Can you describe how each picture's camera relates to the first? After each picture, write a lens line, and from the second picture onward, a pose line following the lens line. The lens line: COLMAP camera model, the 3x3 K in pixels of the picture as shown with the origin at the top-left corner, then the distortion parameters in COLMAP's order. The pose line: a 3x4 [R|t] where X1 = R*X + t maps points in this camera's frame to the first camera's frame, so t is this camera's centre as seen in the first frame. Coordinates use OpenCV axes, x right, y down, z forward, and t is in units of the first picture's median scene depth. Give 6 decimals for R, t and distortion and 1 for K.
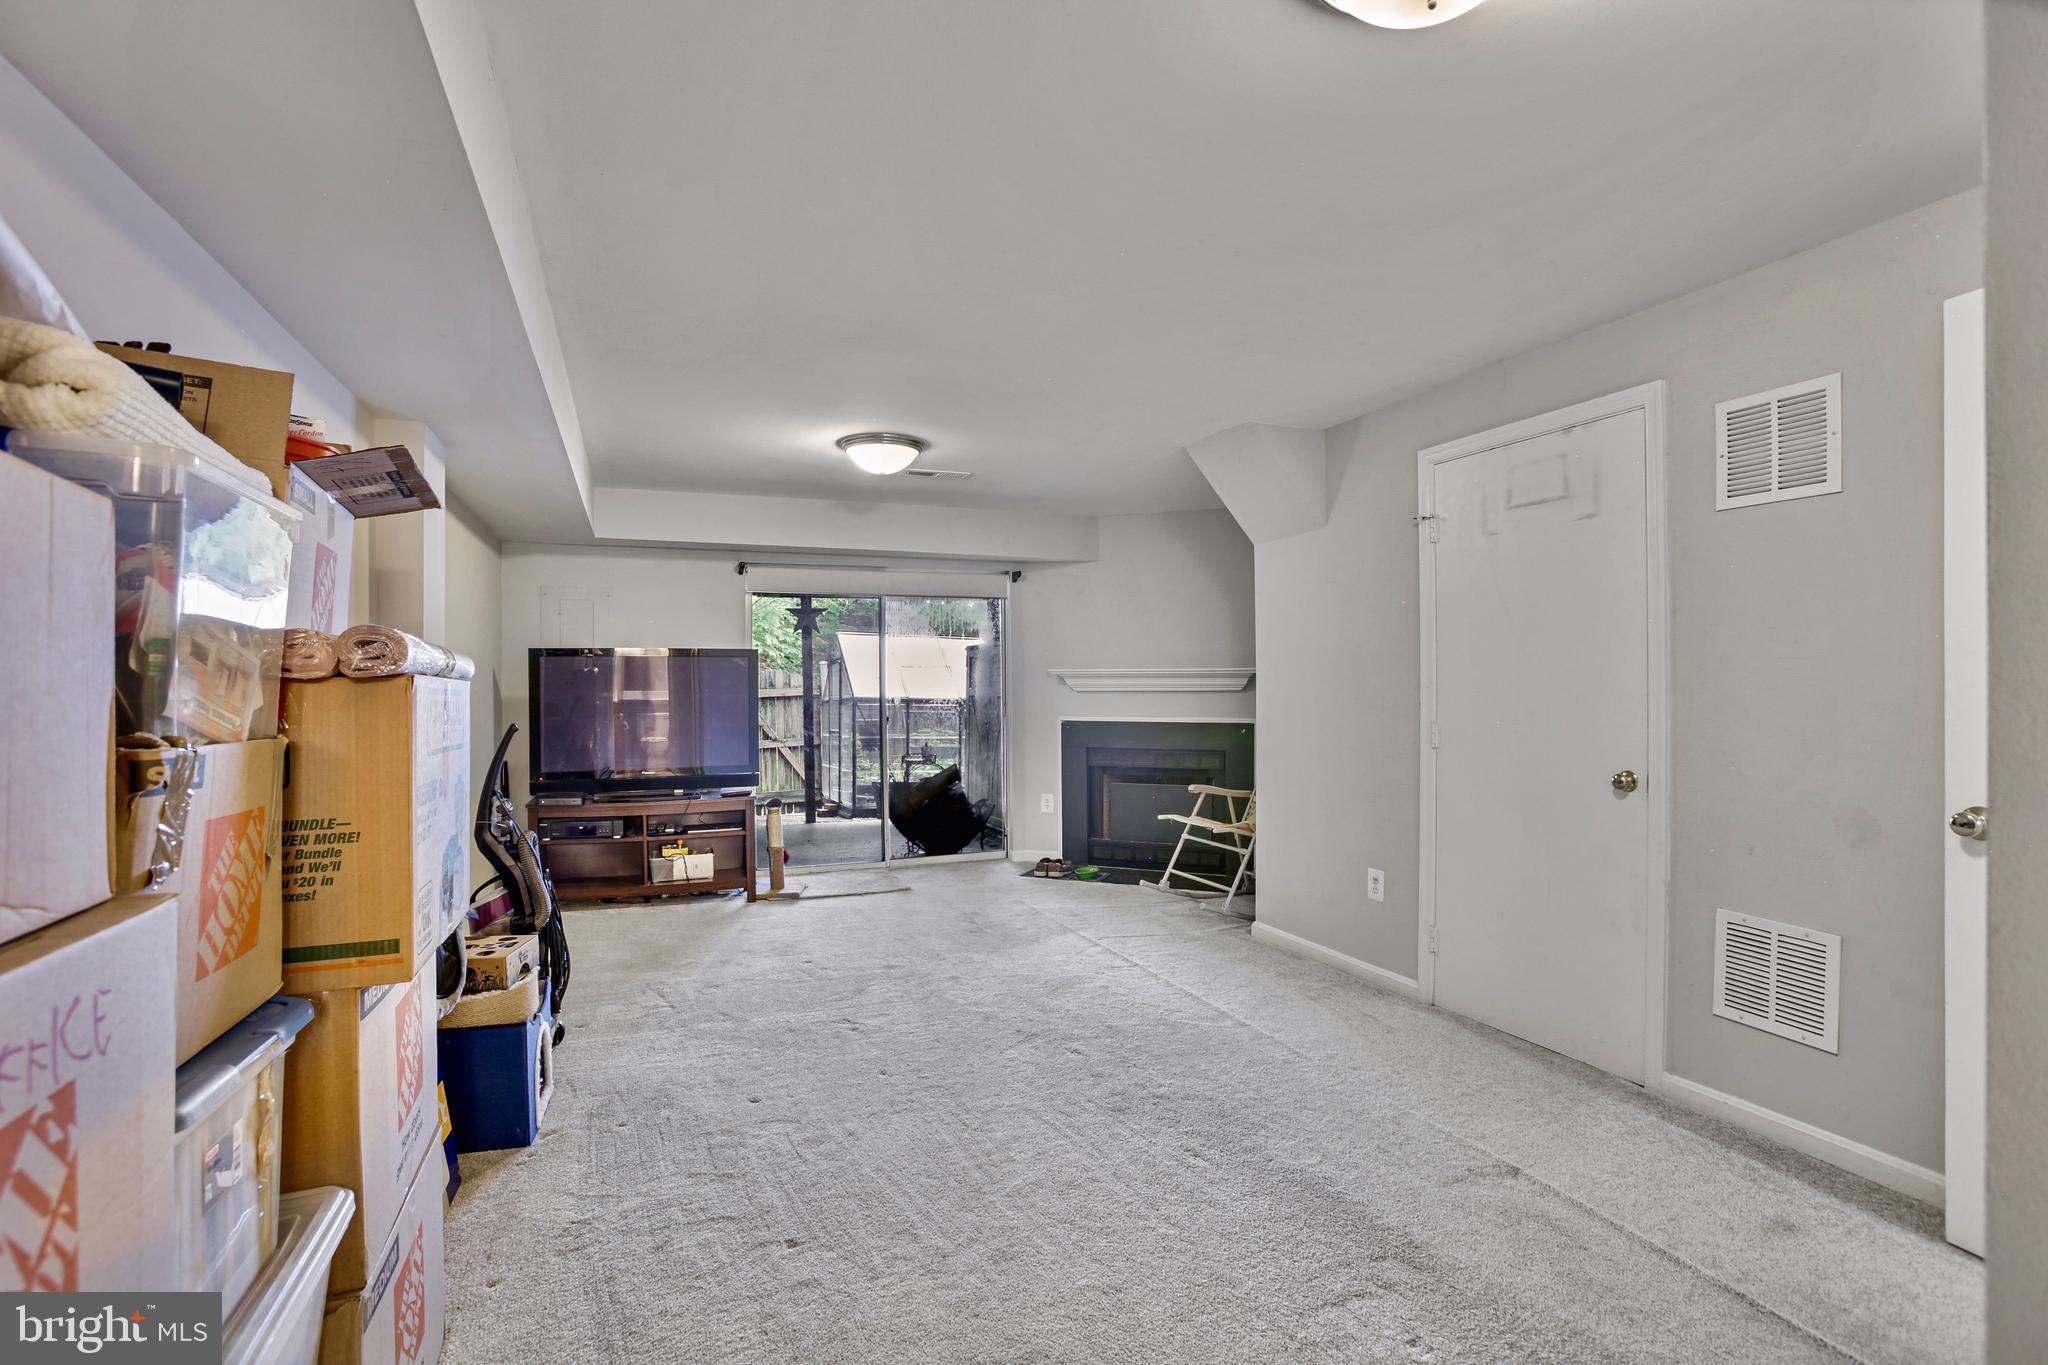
lens RADIAL K [[959.4, 0, 1024.0], [0, 959.4, 682.5], [0, 0, 1]] dist [-0.059950, 0.026807]
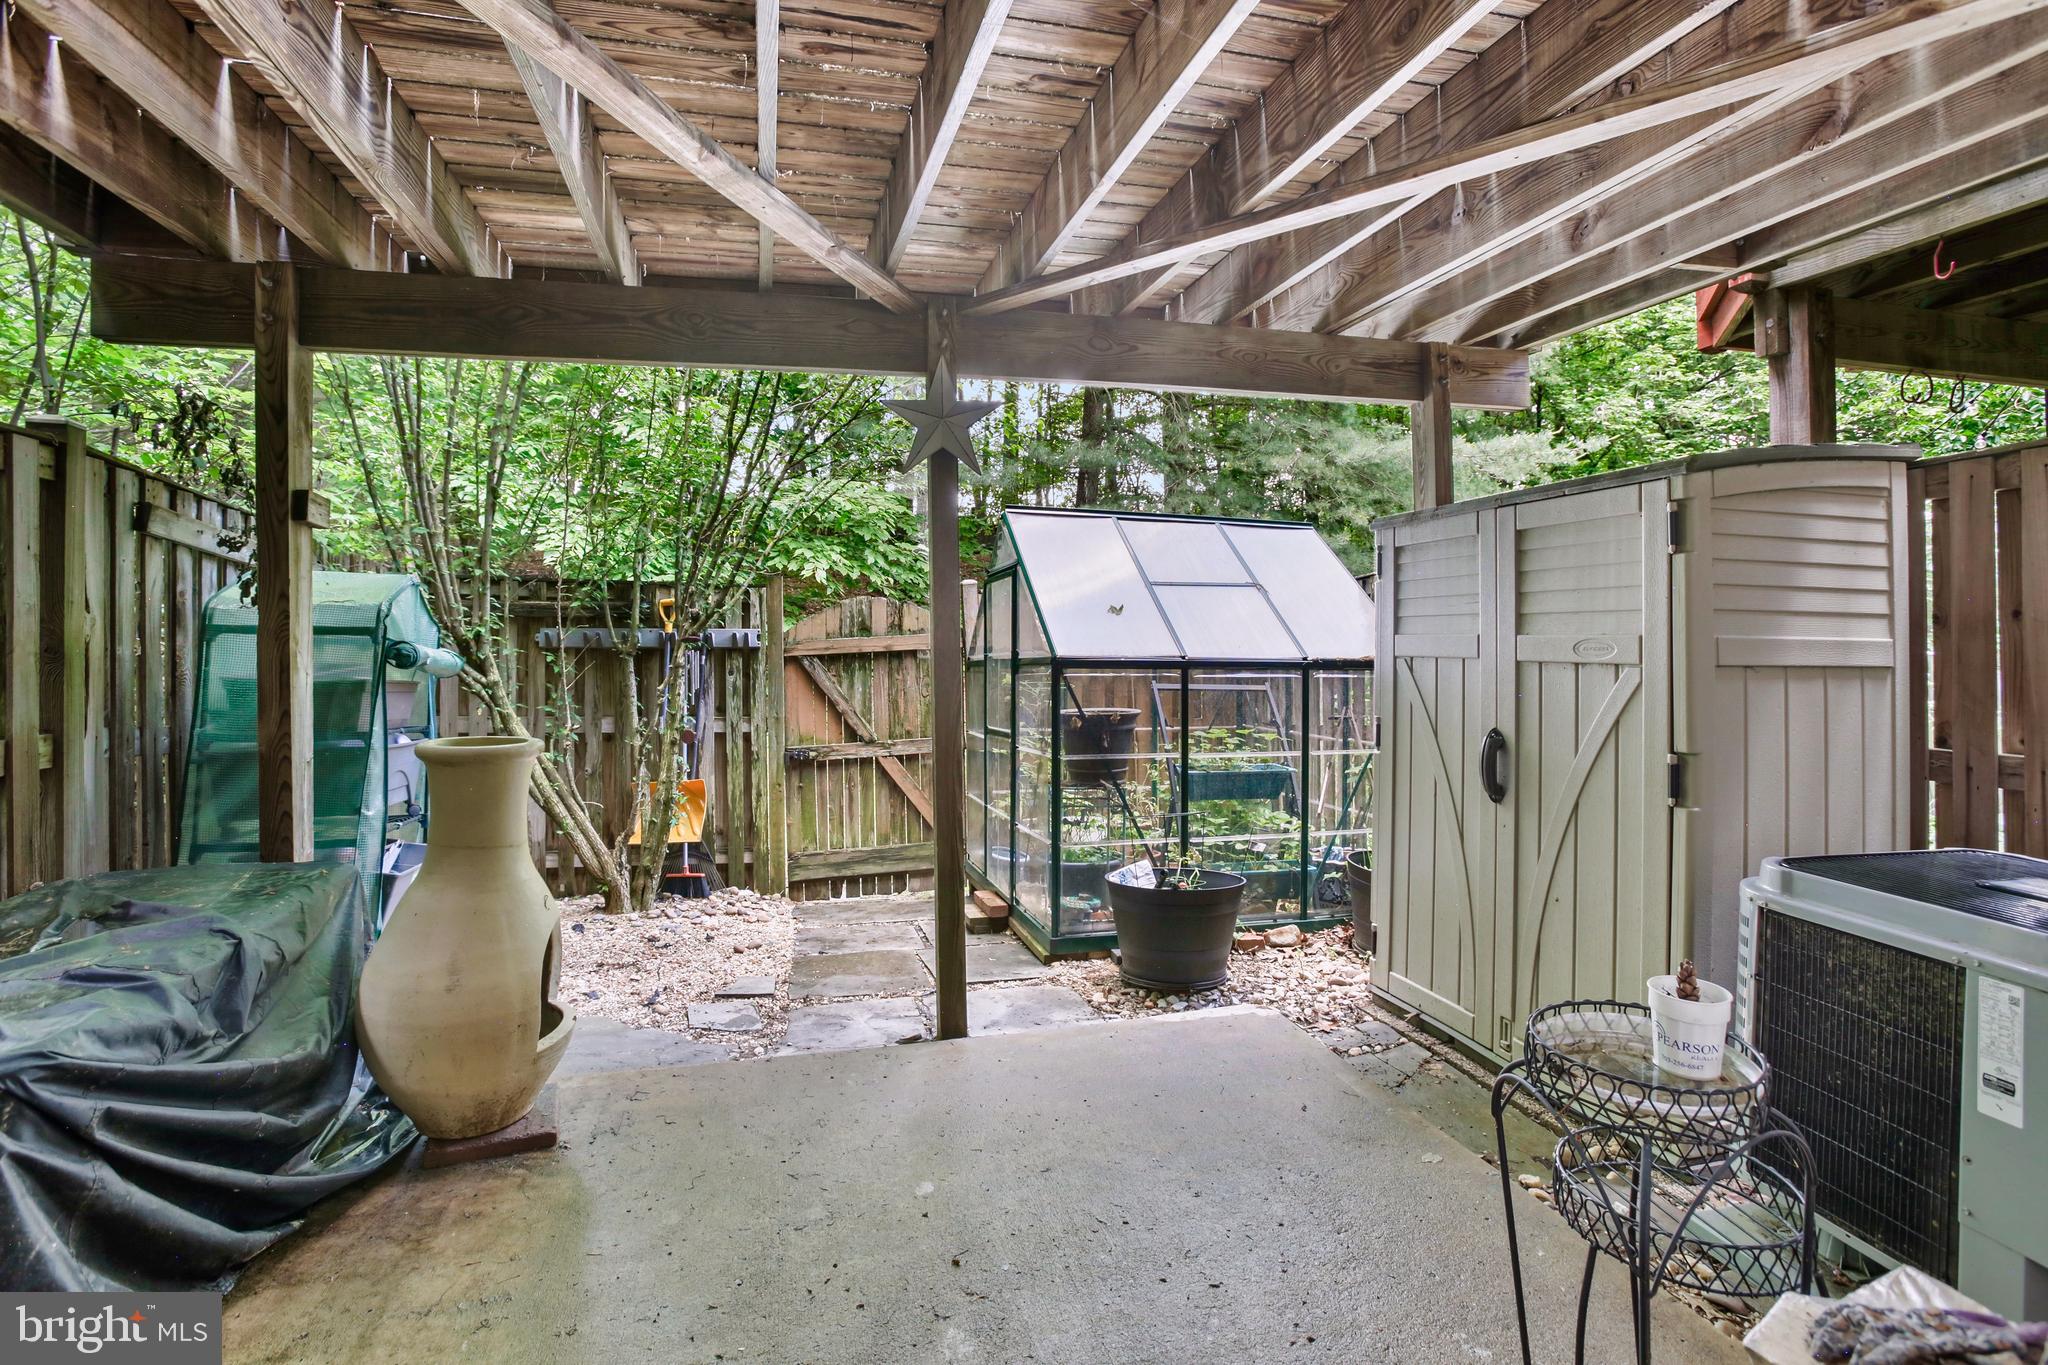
lens RADIAL K [[959.4, 0, 1024.0], [0, 959.4, 682.5], [0, 0, 1]] dist [-0.059950, 0.026807]
pose [[0.992454, 0.011060, -0.122121, -0.125069], [-0.005792, 0.999041, 0.043411, 0.008662], [0.122484, -0.042376, 0.991565, 0.531602]]
